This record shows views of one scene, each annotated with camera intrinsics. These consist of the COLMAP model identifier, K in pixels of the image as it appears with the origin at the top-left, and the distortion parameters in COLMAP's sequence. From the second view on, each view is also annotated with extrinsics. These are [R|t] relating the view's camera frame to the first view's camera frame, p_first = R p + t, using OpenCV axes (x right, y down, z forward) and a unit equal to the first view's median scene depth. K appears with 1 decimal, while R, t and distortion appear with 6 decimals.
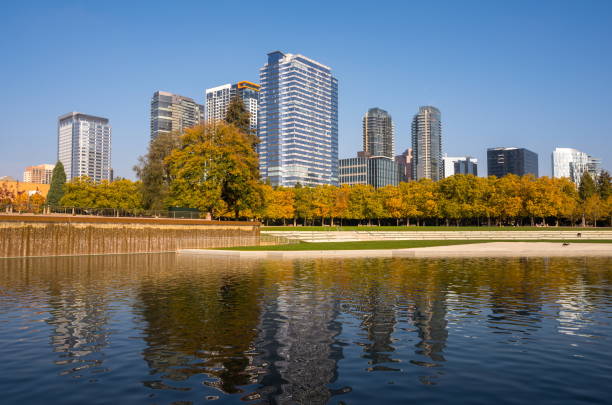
lens RADIAL K [[511.0, 0, 306.0], [0, 511.0, 202.5], [0, 0, 1]] dist [-0.001326, -0.001566]
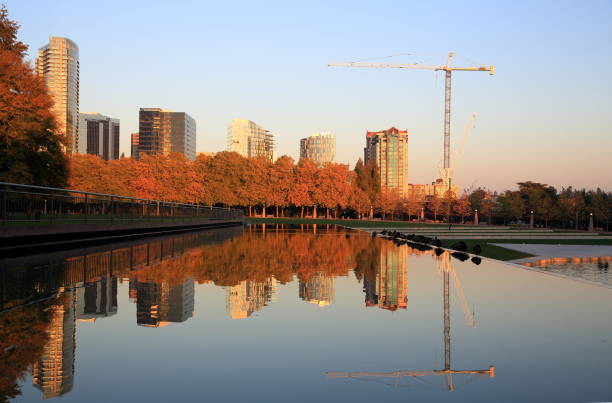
lens RADIAL K [[706.6, 0, 306.0], [0, 706.6, 201.5], [0, 0, 1]] dist [0.052009, 0.020596]
pose [[0.786345, 0.022366, 0.617383, -0.286792], [-0.047077, 0.998608, 0.023783, -0.008334], [-0.615992, -0.047766, 0.786303, 0.036028]]
